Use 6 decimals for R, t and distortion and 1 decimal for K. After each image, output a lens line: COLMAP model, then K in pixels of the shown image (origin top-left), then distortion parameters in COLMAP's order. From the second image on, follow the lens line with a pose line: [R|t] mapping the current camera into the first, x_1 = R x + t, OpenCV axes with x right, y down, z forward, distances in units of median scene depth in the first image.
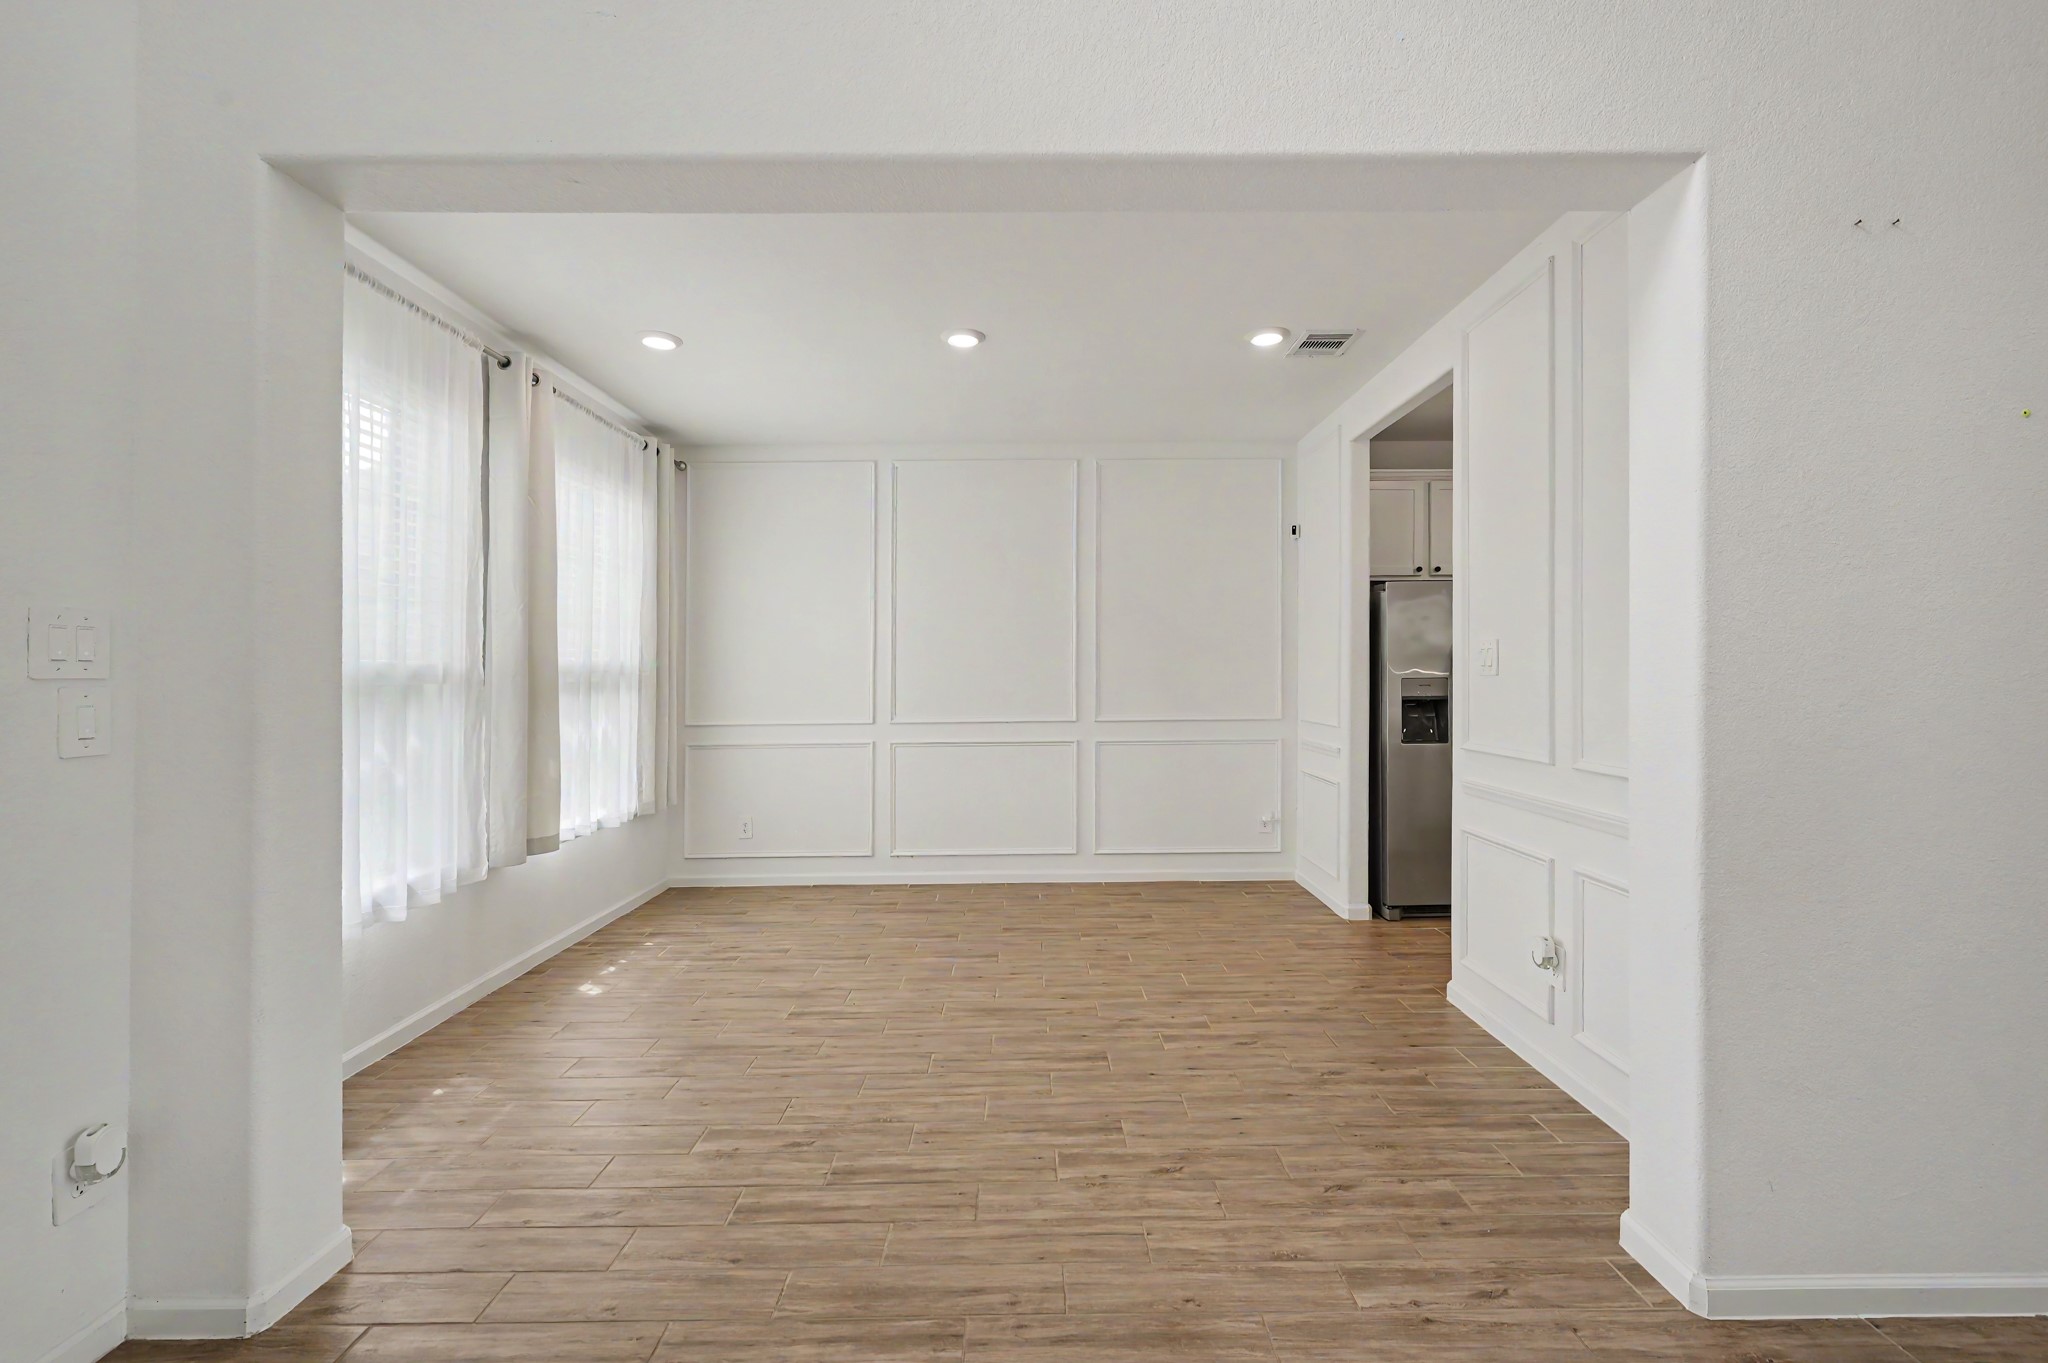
lens RADIAL K [[827.3, 0, 1020.6], [0, 827.3, 663.1], [0, 0, 1]] dist [-0.002046, -0.000038]
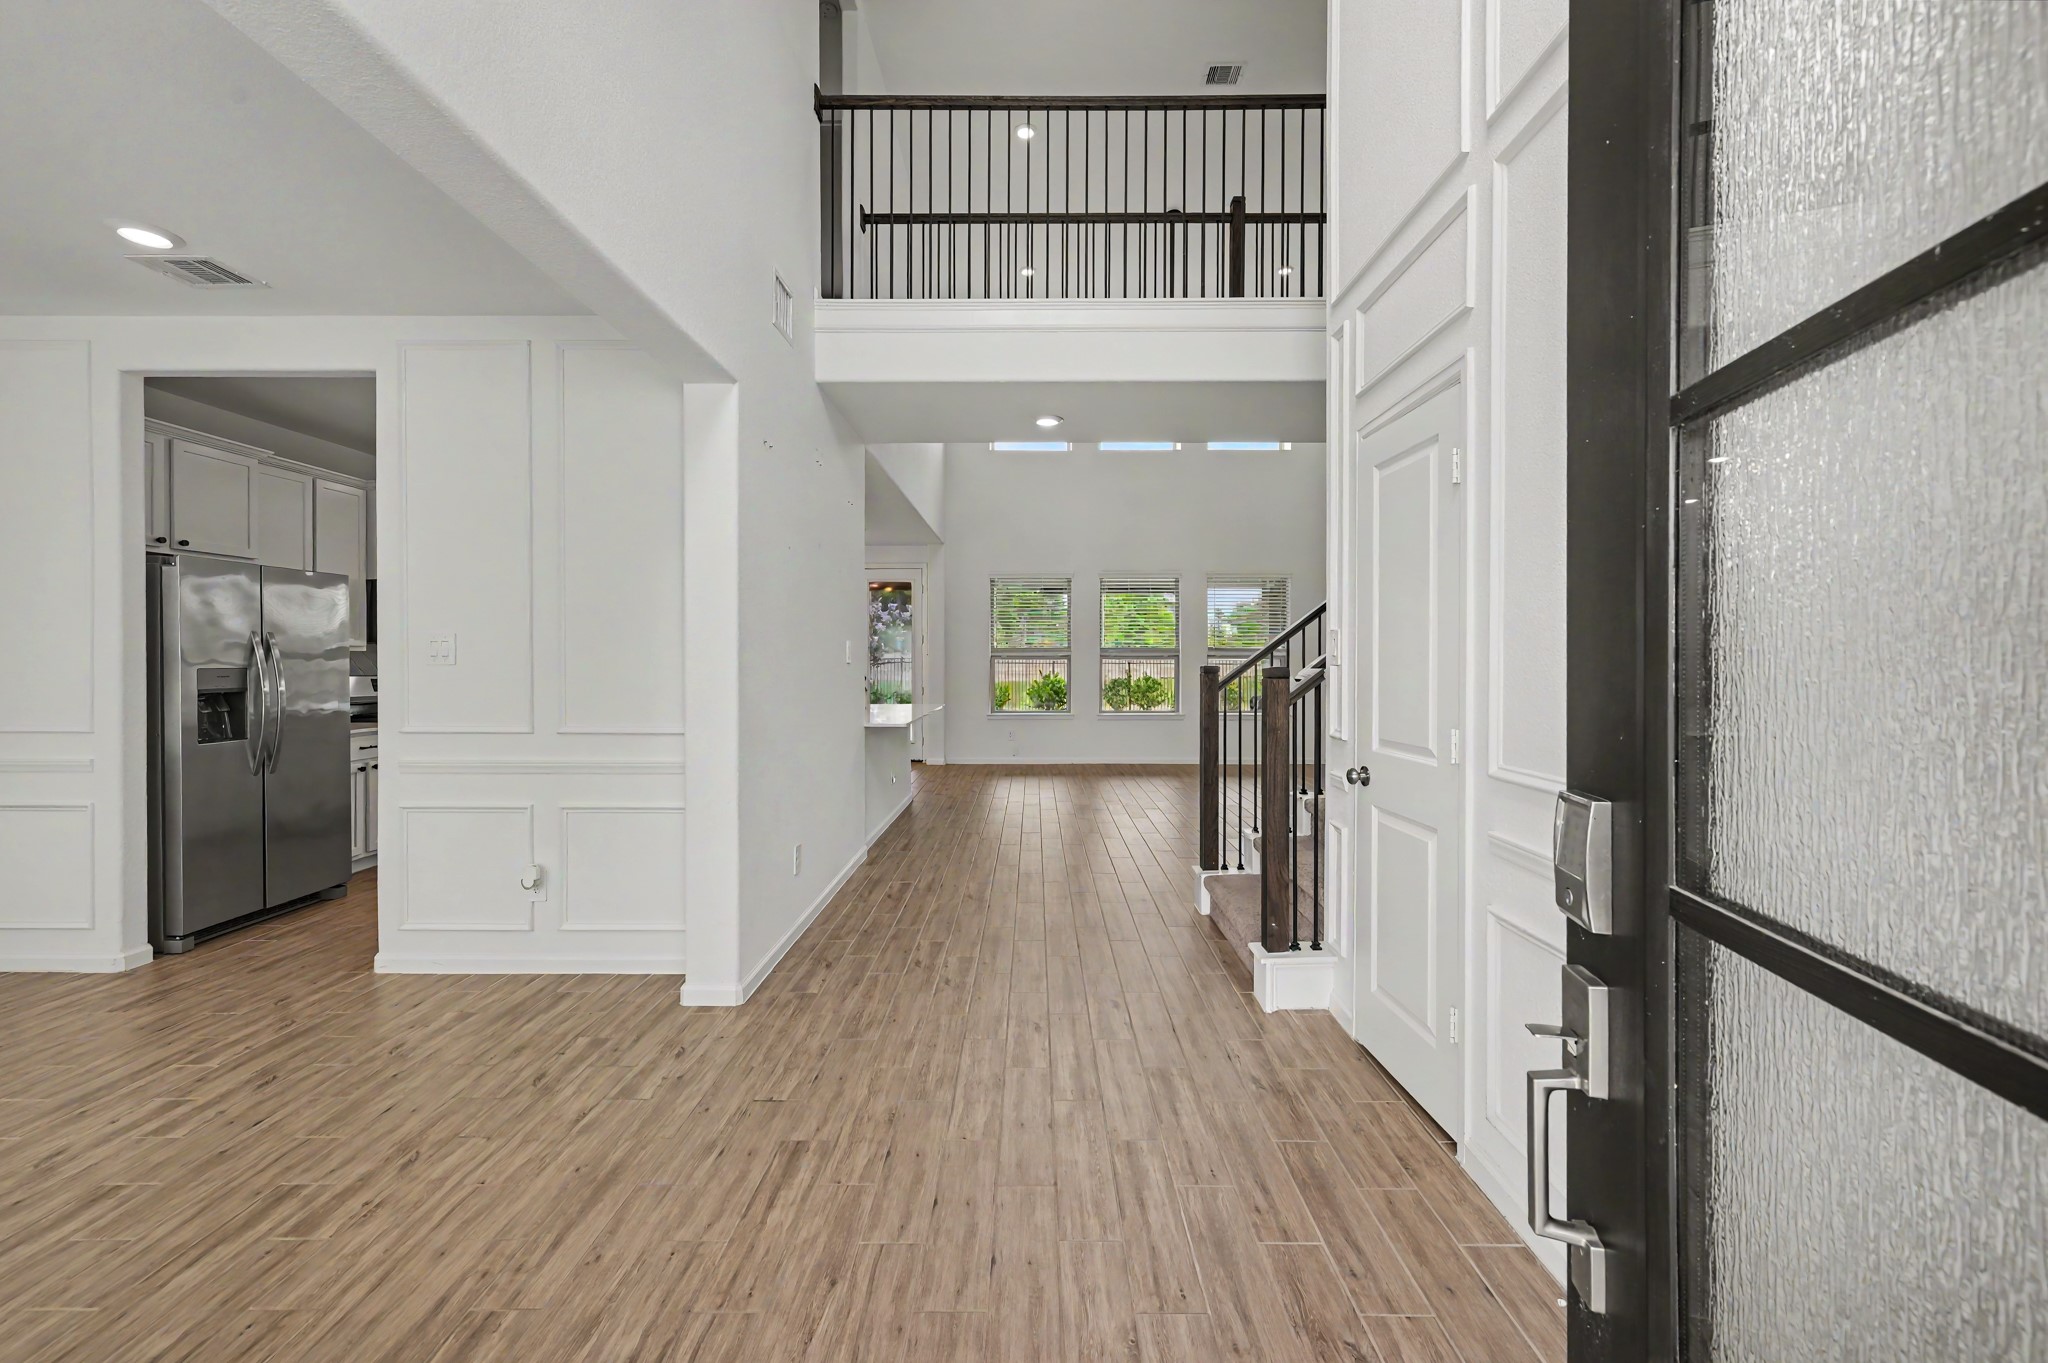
lens RADIAL K [[827.3, 0, 1044.4], [0, 827.3, 691.6], [0, 0, 1]] dist [-0.002046, -0.000038]
pose [[-0.016414, -0.024552, 0.999564, -0.656480], [-0.018588, 0.999533, 0.024246, 0.009567], [-0.999692, -0.018182, -0.016863, 0.214602]]
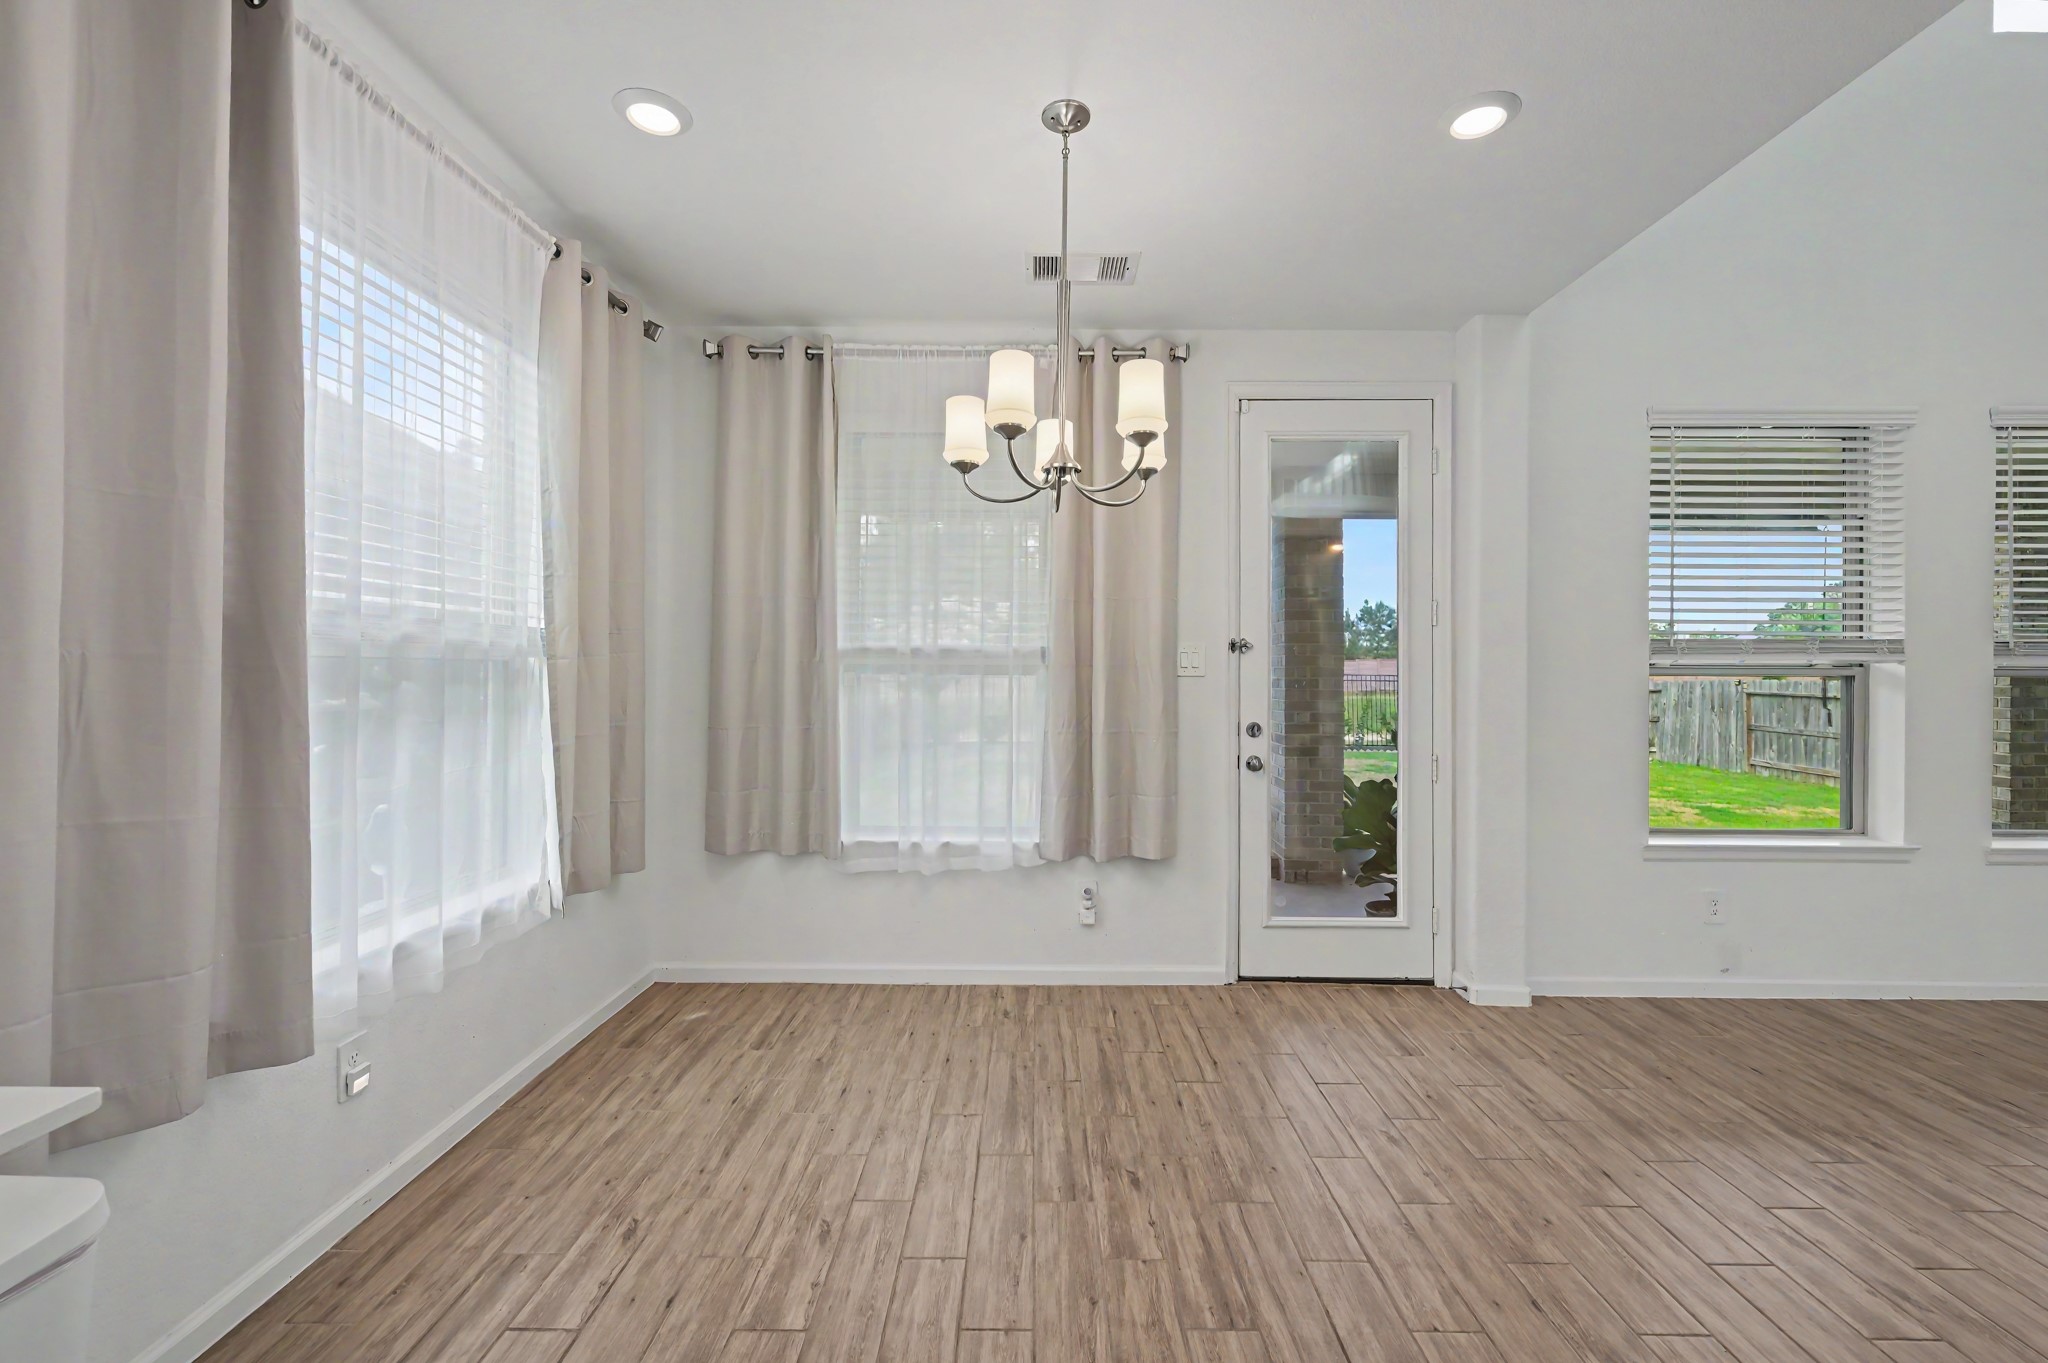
lens RADIAL K [[827.3, 0, 1013.7], [0, 827.3, 673.1], [0, 0, 1]] dist [-0.002046, -0.000038]
pose [[0.011151, 0.010755, 0.999880, 1.916350], [-0.019688, 0.999751, -0.010534, -0.003380], [-0.999744, -0.019568, 0.011360, 1.338002]]
